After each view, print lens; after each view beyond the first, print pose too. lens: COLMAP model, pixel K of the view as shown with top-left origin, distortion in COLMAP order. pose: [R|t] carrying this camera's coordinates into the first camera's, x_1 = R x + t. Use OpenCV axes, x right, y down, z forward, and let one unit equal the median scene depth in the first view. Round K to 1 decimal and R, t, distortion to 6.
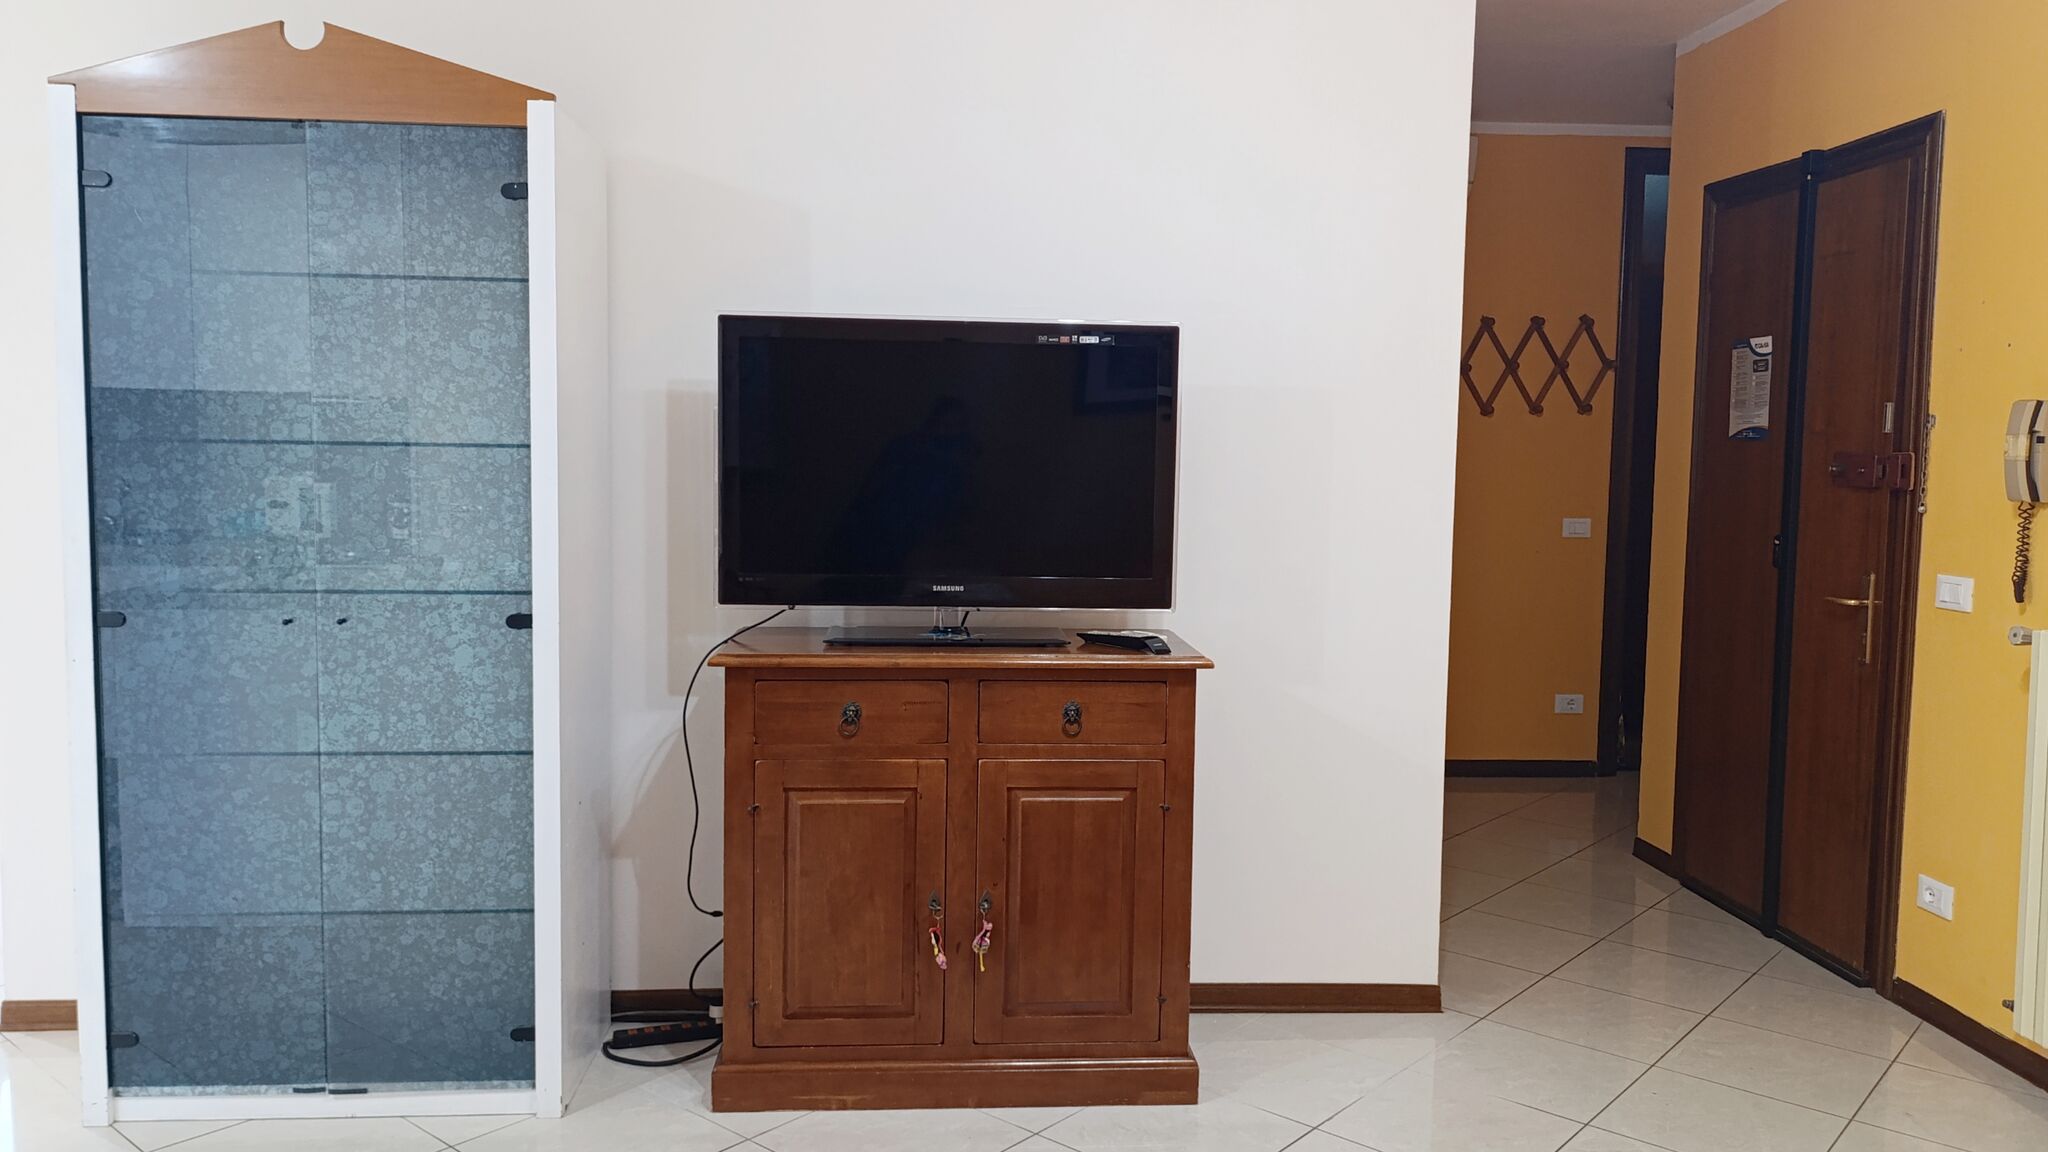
lens RADIAL K [[1513.0, 0, 1017.3], [0, 1513.0, 558.8], [0, 0, 1]] dist [0.046849, -0.048052]
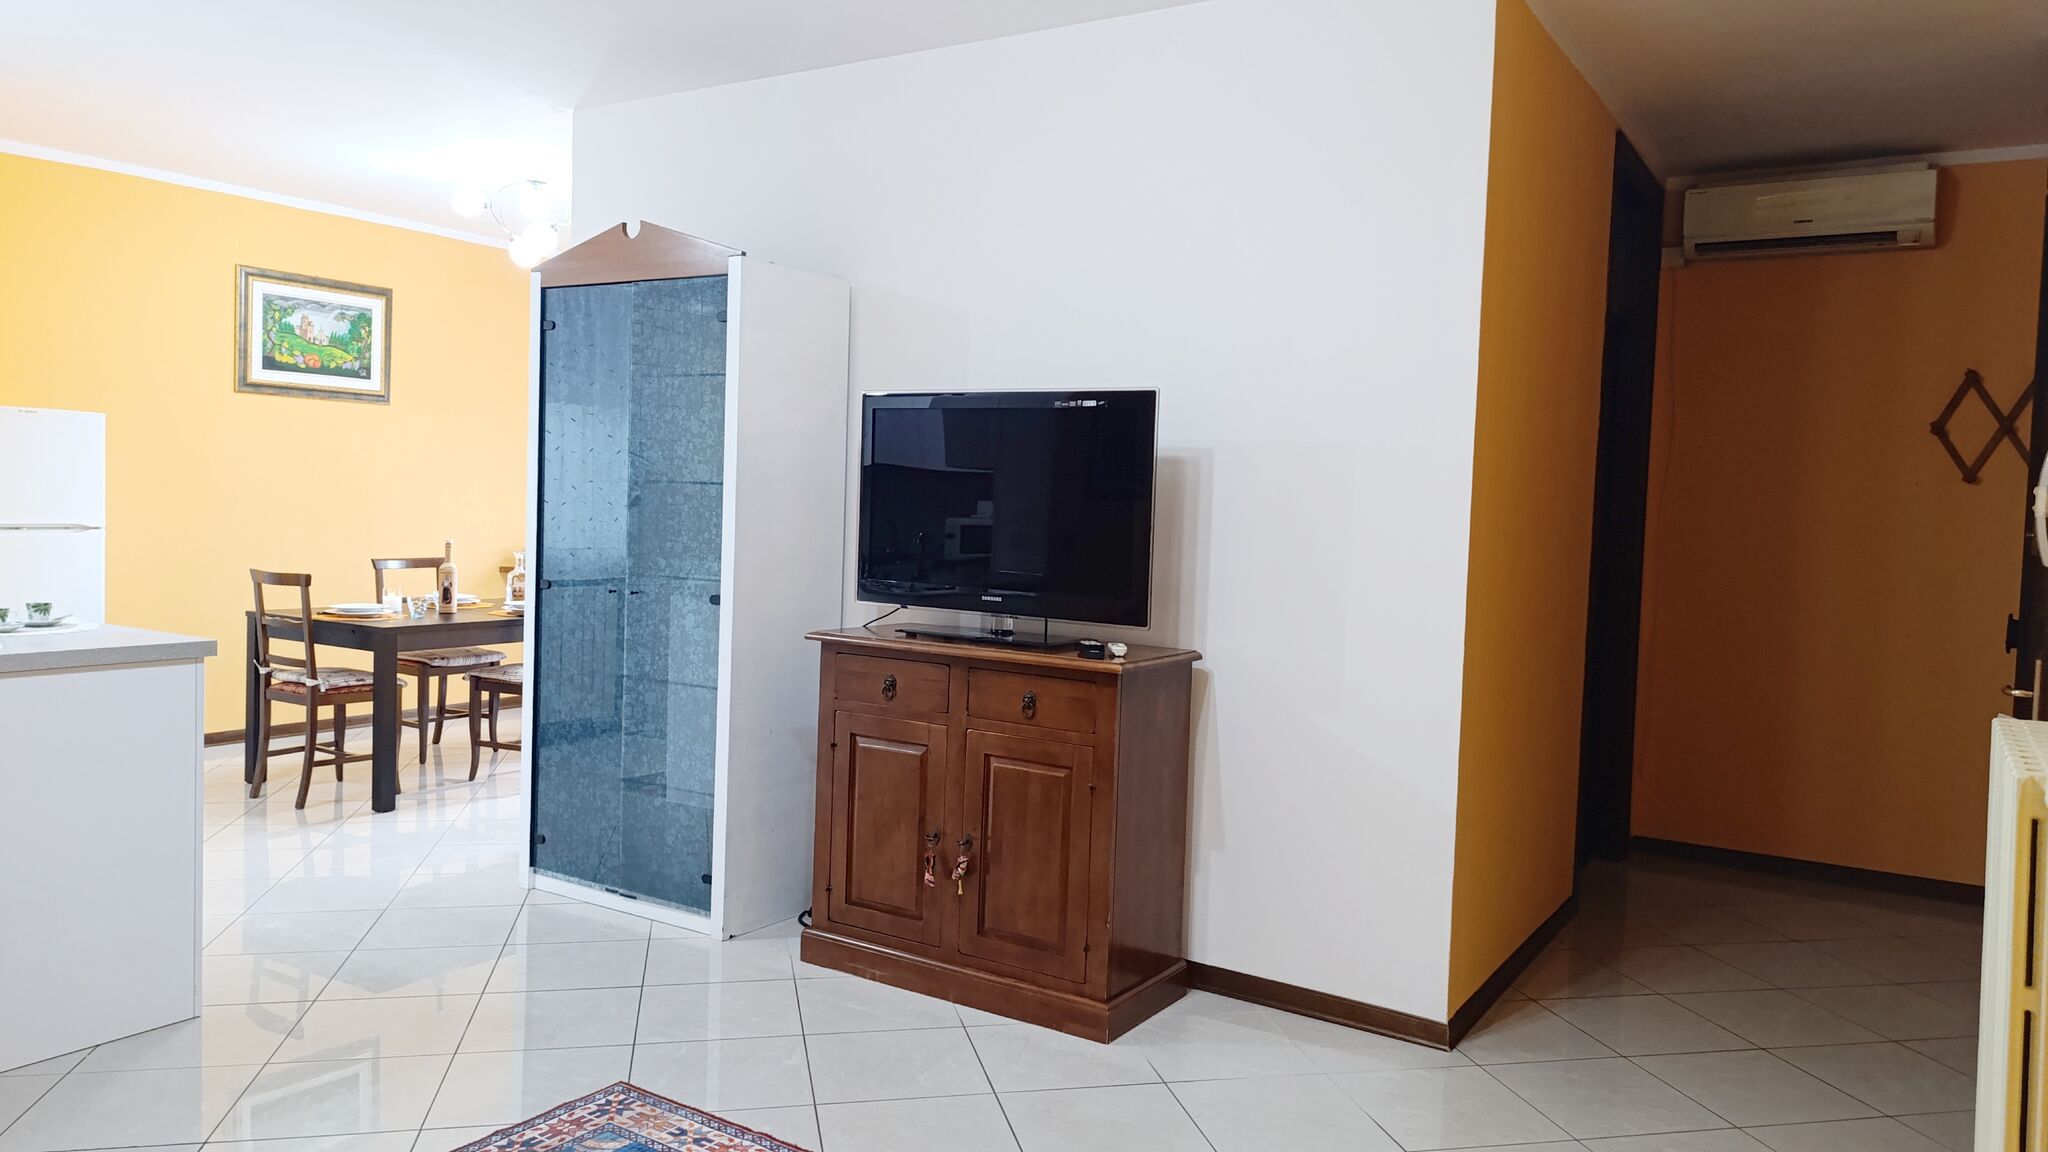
lens RADIAL K [[1418.3, 0, 1017.4], [0, 1418.3, 557.9], [0, 0, 1]] dist [0.058279, -0.063393]
pose [[0.801459, 0.038150, -0.596832, 0.722362], [-0.070313, 0.997053, -0.030688, 0.021413], [0.593902, 0.066560, 0.801779, 0.045696]]
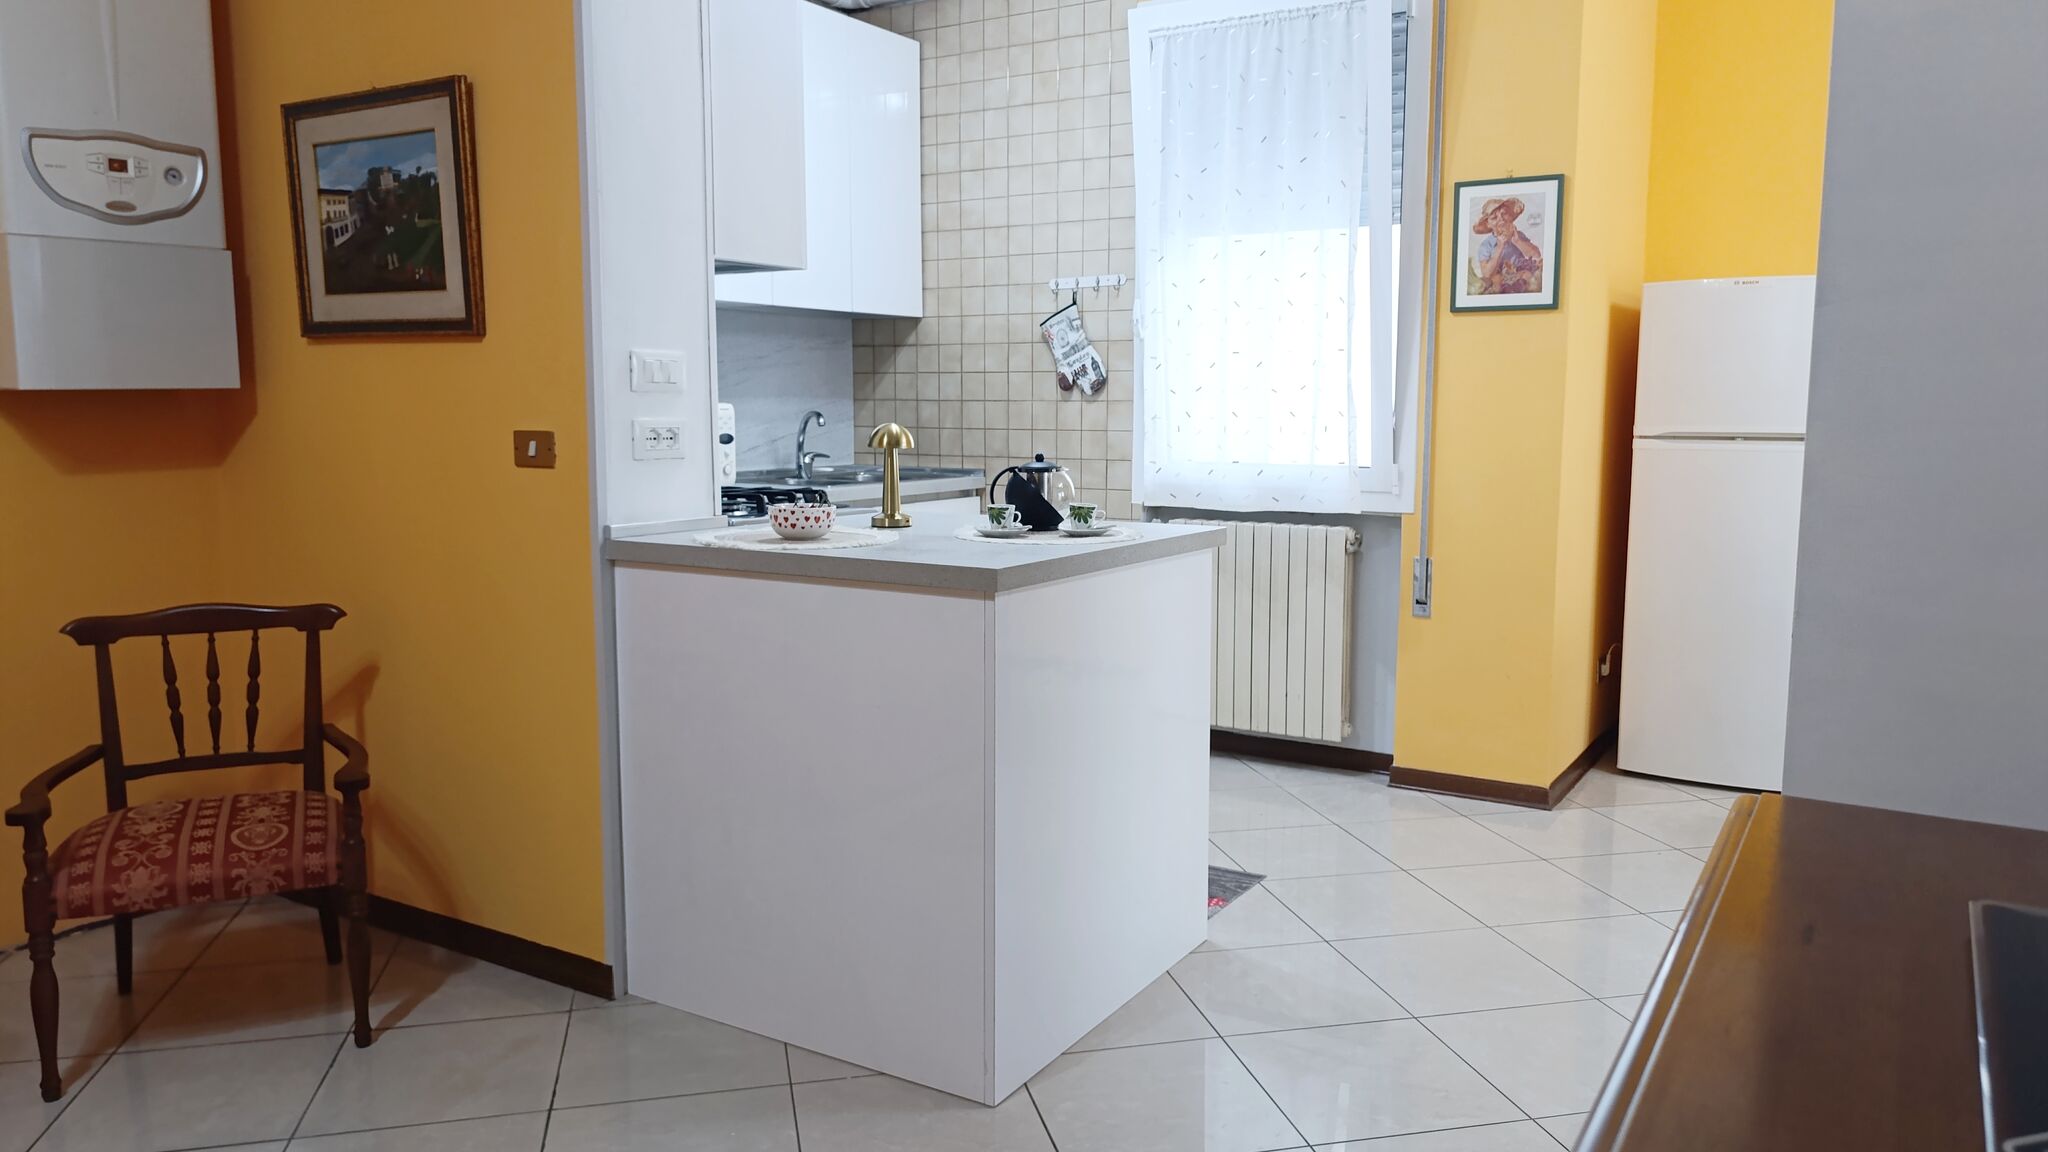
lens RADIAL K [[1418.3, 0, 1041.4], [0, 1418.3, 558.7], [0, 0, 1]] dist [0.058279, -0.063393]
pose [[-0.572024, 0.076028, -0.816706, 0.141624], [-0.073785, 0.986889, 0.143549, -0.018275], [0.816911, 0.142374, -0.558914, 1.011475]]
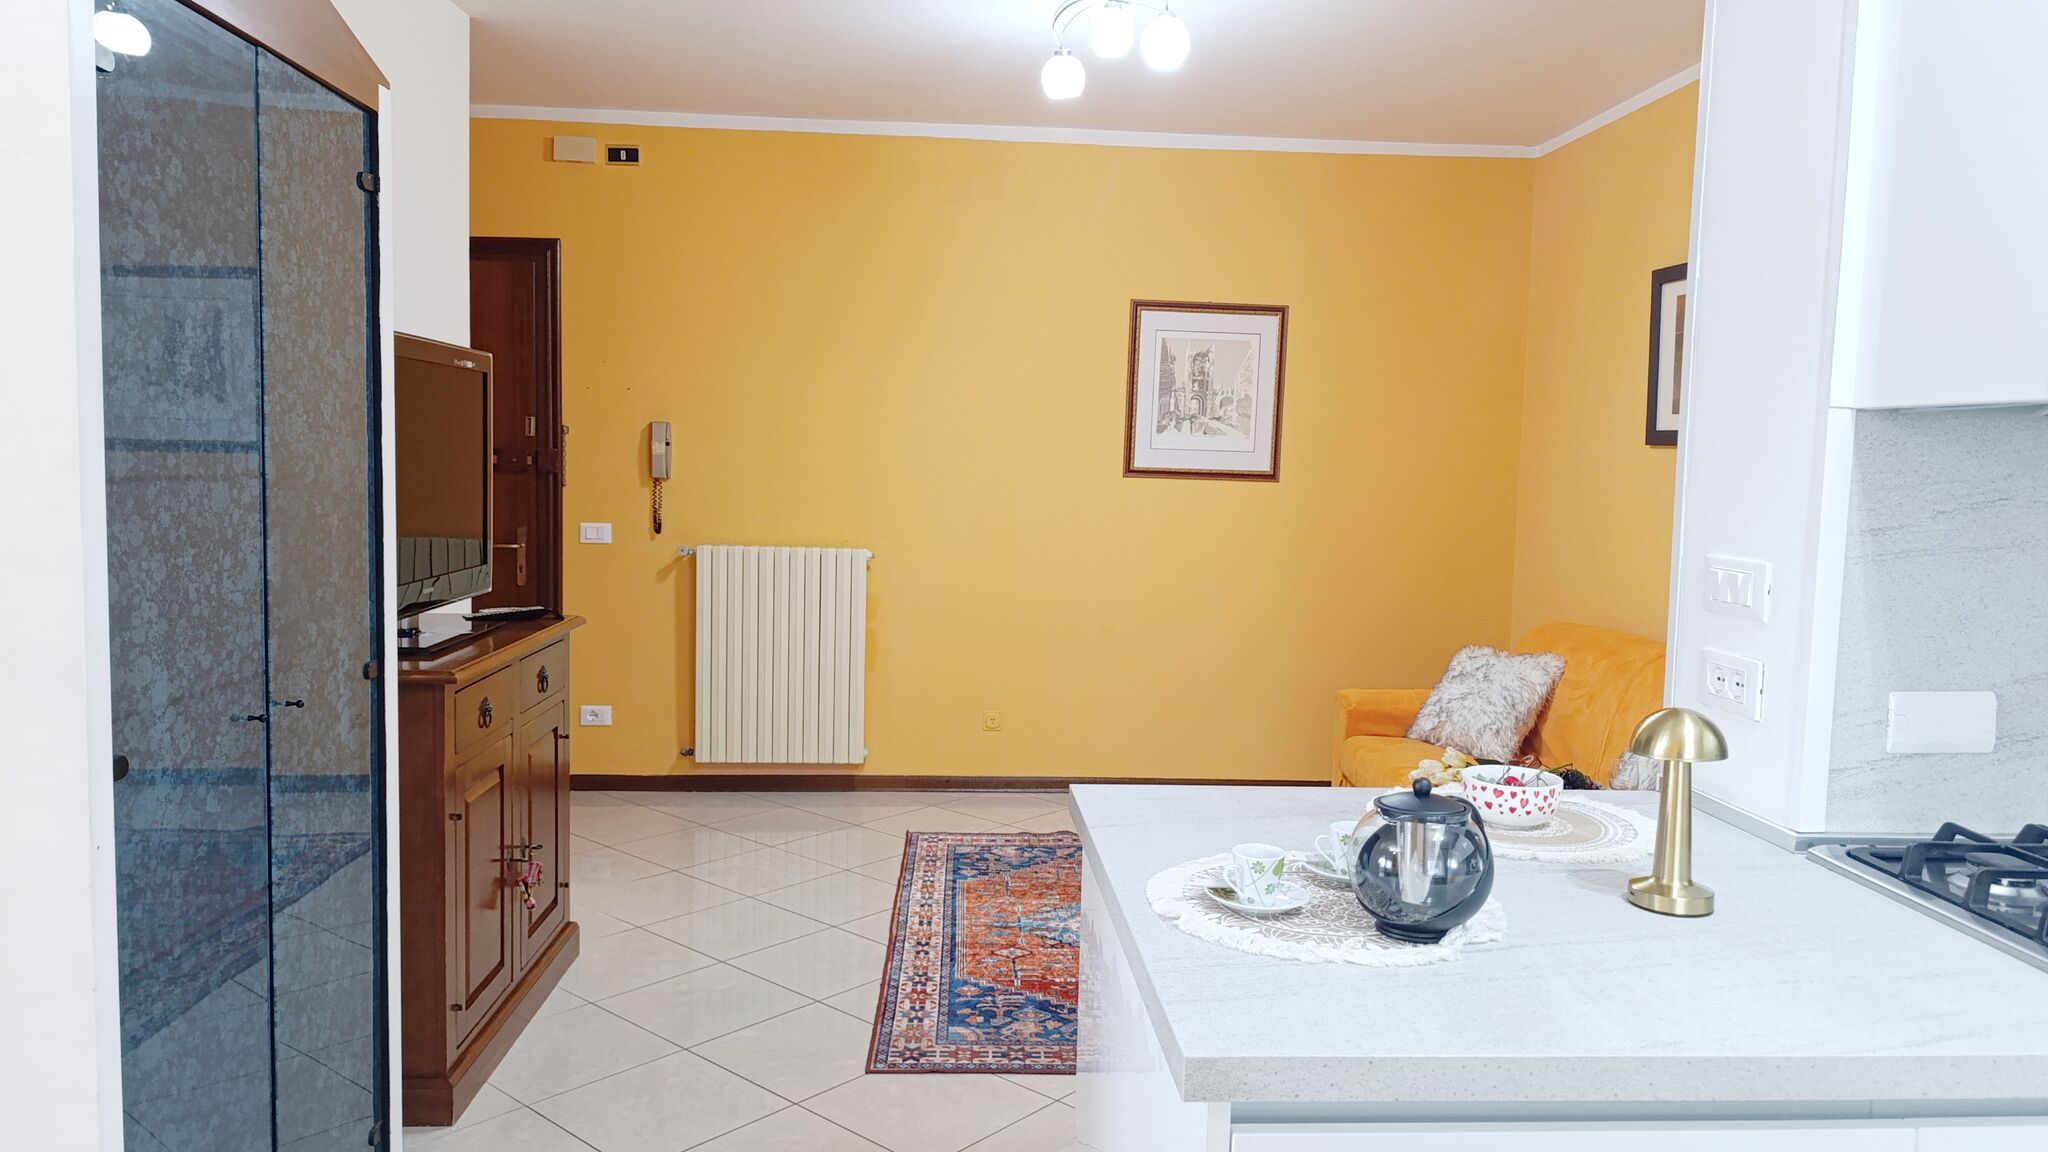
lens RADIAL K [[1418.3, 0, 1040.2], [0, 1418.3, 579.4], [0, 0, 1]] dist [0.058279, -0.063393]
pose [[0.001720, -0.103823, 0.994594, -1.107084], [0.054737, 0.993114, 0.103574, -0.073227], [-0.998499, 0.054263, 0.007392, 0.585081]]
